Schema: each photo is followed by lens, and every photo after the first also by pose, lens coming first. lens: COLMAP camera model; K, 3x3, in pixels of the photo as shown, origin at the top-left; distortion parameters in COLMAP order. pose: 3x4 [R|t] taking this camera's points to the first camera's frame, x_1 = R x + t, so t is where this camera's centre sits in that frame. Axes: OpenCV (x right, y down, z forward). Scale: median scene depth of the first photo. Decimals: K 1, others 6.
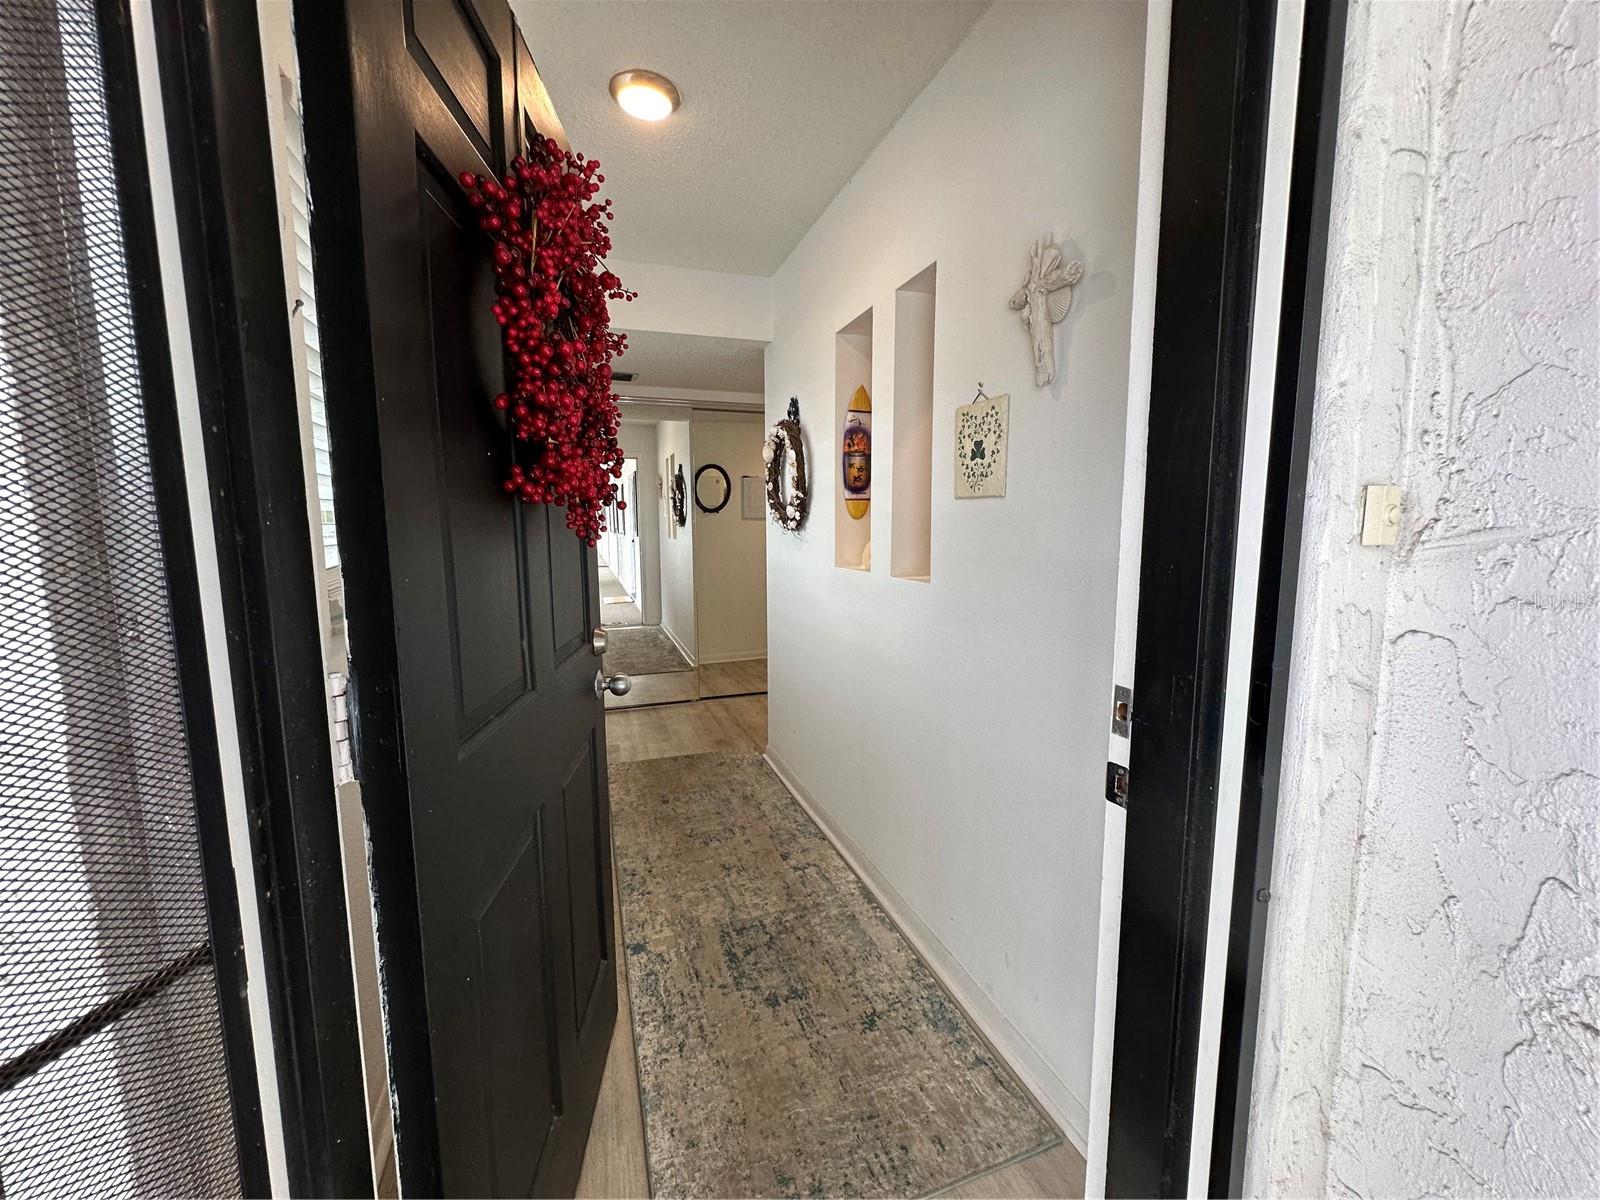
lens RADIAL K [[634.2, 0, 806.5], [0, 634.2, 595.5], [0, 0, 1]] dist [0.000715, 0.000105]
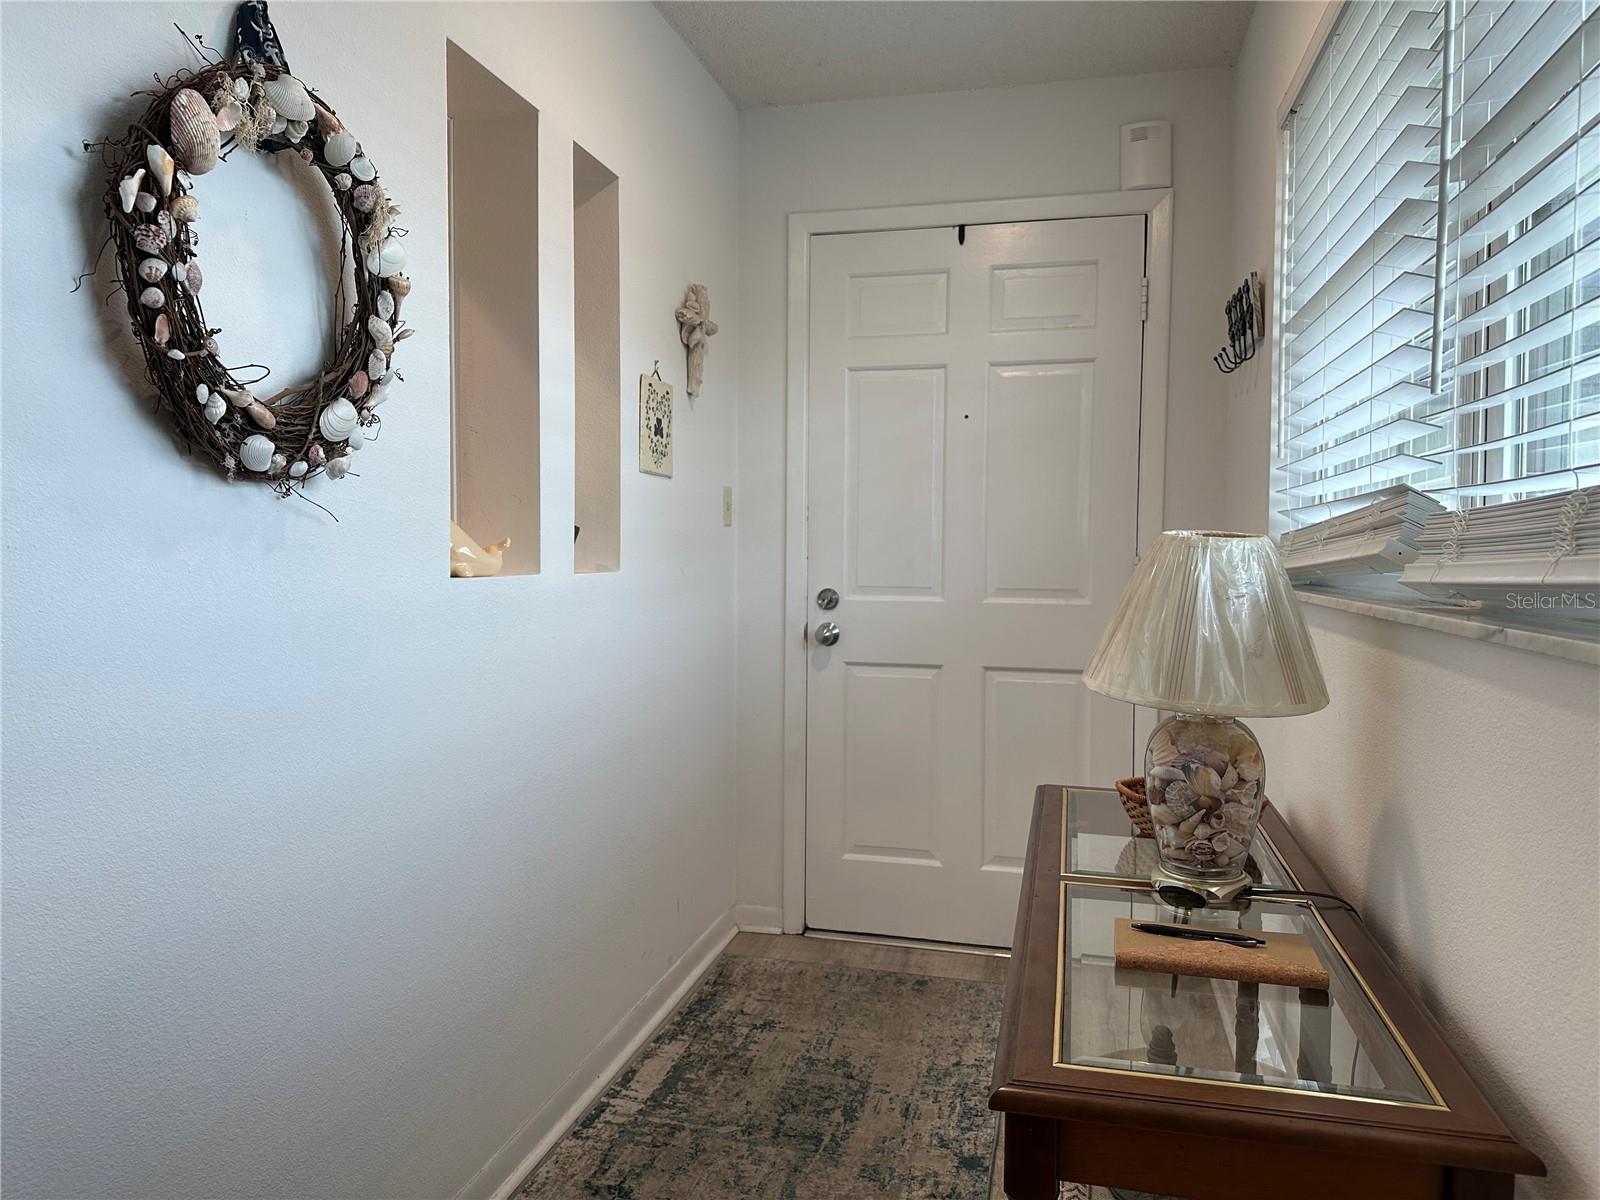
lens RADIAL K [[1121.2, 0, 805.3], [0, 1121.2, 592.4], [0, 0, 1]] dist [0.035426, -0.025539]
pose [[-0.839082, -0.025097, 0.543425, -0.745201], [0.059310, 0.988760, 0.137242, -0.169688], [-0.540761, 0.147388, -0.828163, 1.996394]]
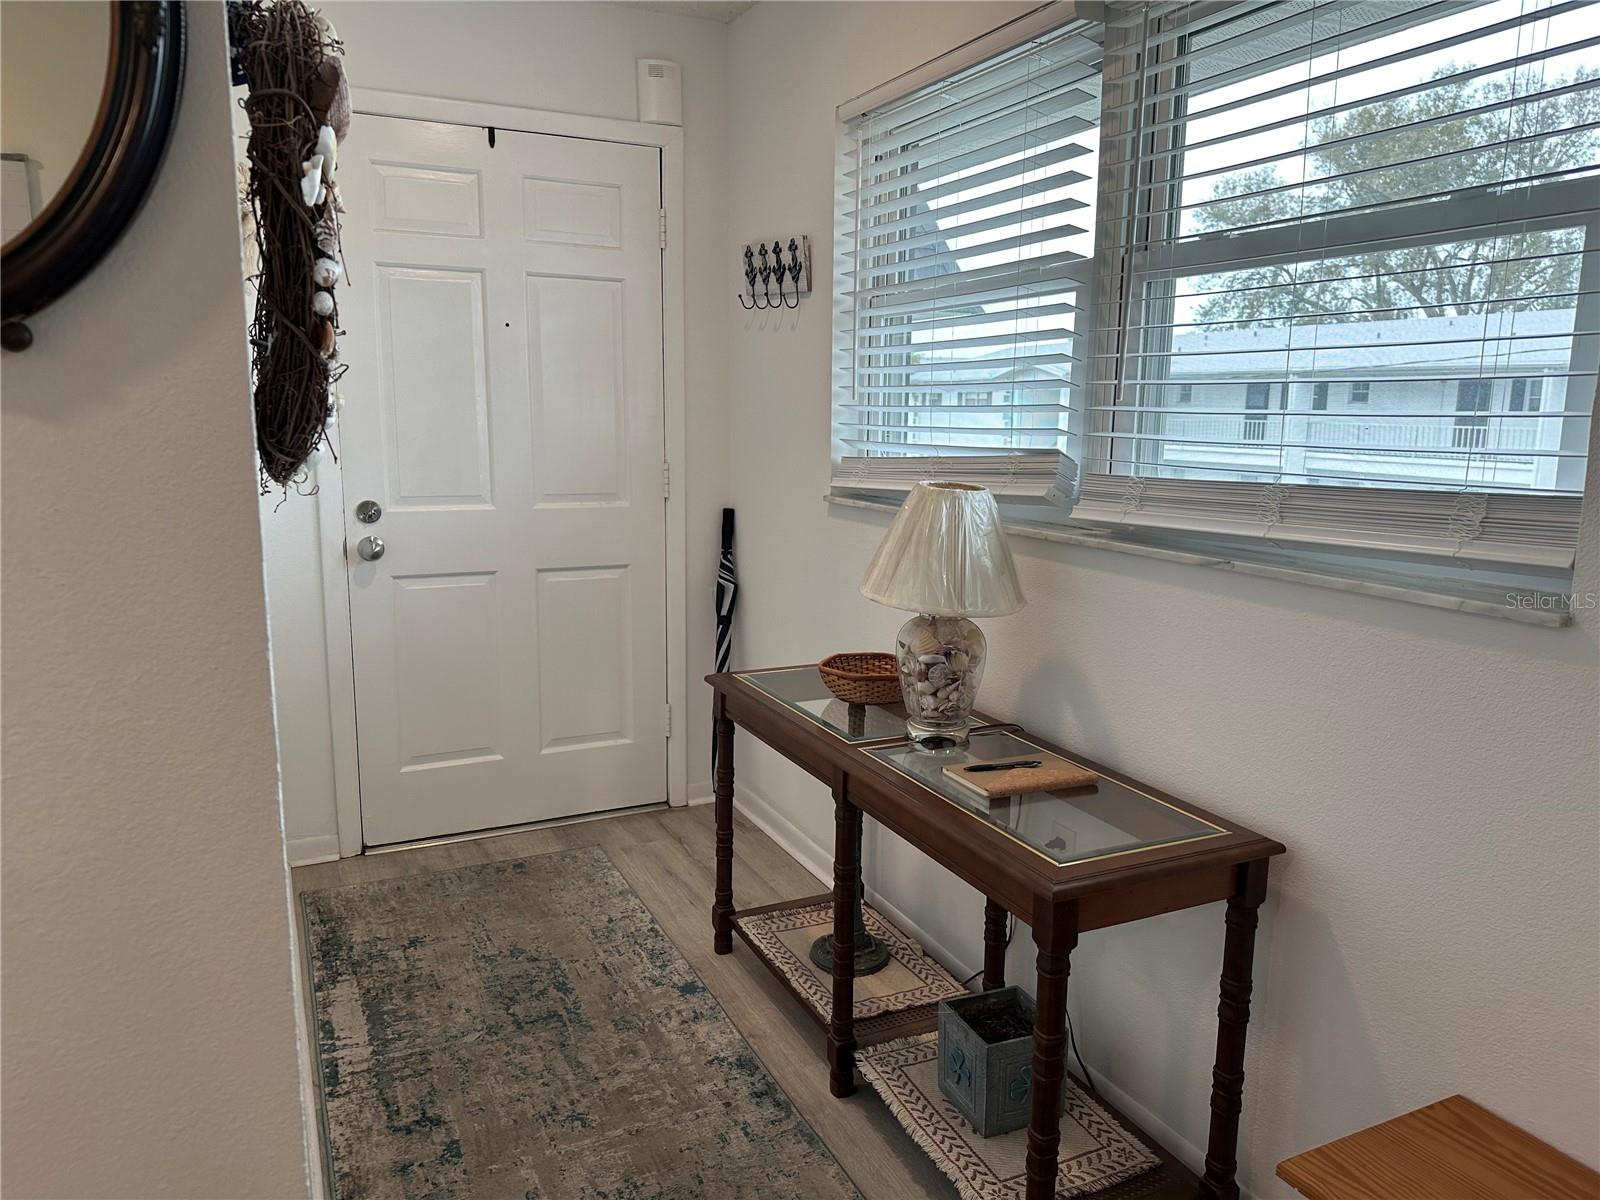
lens RADIAL K [[1121.2, 0, 804.9], [0, 1121.2, 600.3], [0, 0, 1]] dist [0.035426, -0.025539]
pose [[-0.993971, 0.009014, -0.109269, -0.270087], [-0.022815, 0.957795, 0.286547, -0.291059], [0.107241, 0.287312, -0.951815, 2.243825]]
